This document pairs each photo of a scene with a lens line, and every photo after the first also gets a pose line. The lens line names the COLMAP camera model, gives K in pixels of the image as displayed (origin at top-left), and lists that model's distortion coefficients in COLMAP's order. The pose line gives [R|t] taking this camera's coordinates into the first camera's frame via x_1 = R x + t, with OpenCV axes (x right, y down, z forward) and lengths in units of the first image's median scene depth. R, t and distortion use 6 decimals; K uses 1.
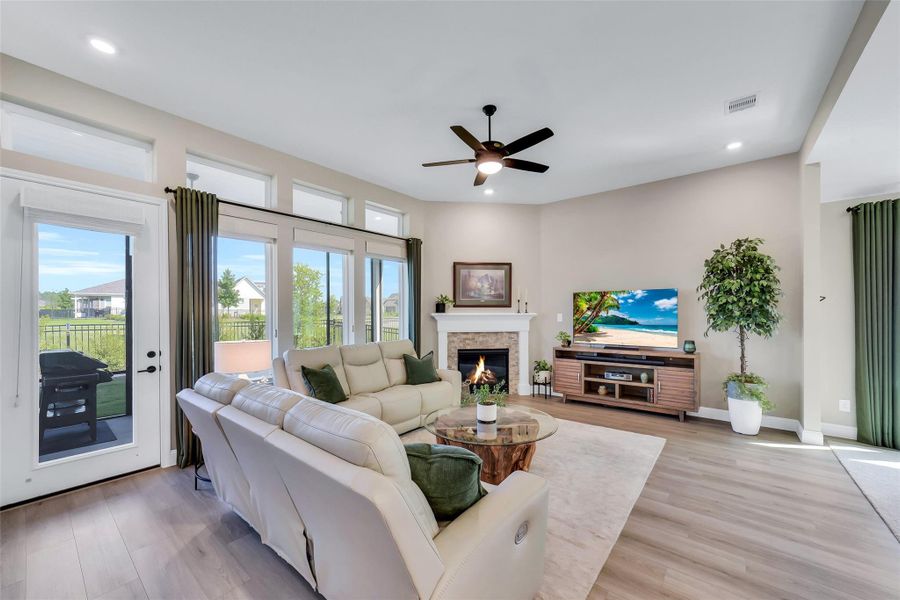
lens RADIAL K [[352.4, 0, 449.5], [0, 352.4, 312.4], [0, 0, 1]] dist [-0.008950, 0.000140]
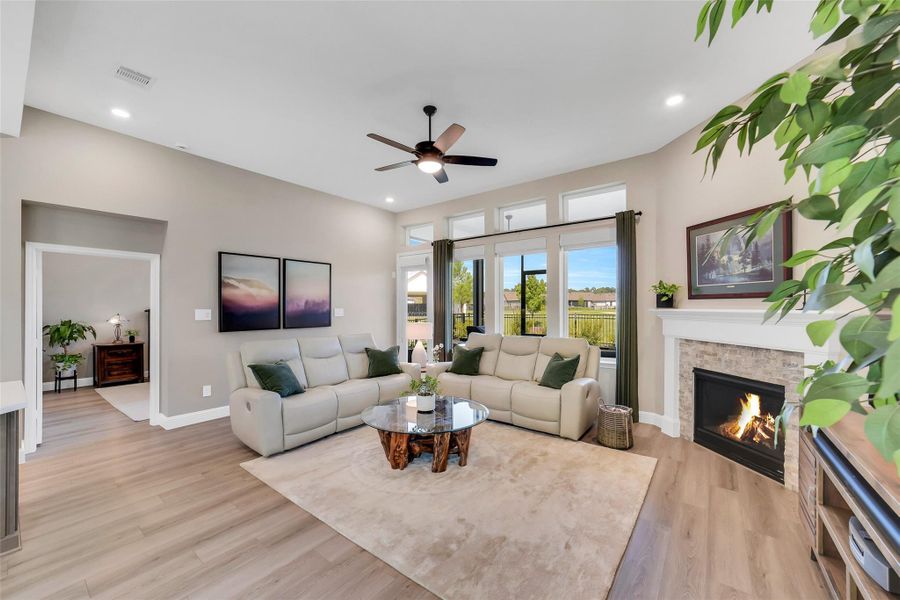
lens RADIAL K [[348.9, 0, 450.8], [0, 348.9, 303.8], [0, 0, 1]] dist [0.000191, 0.000617]
pose [[0.031299, -0.003060, -0.999505, 0.693611], [0.001606, 0.999994, -0.003011, -0.005967], [0.999509, -0.001511, 0.031304, 0.625386]]
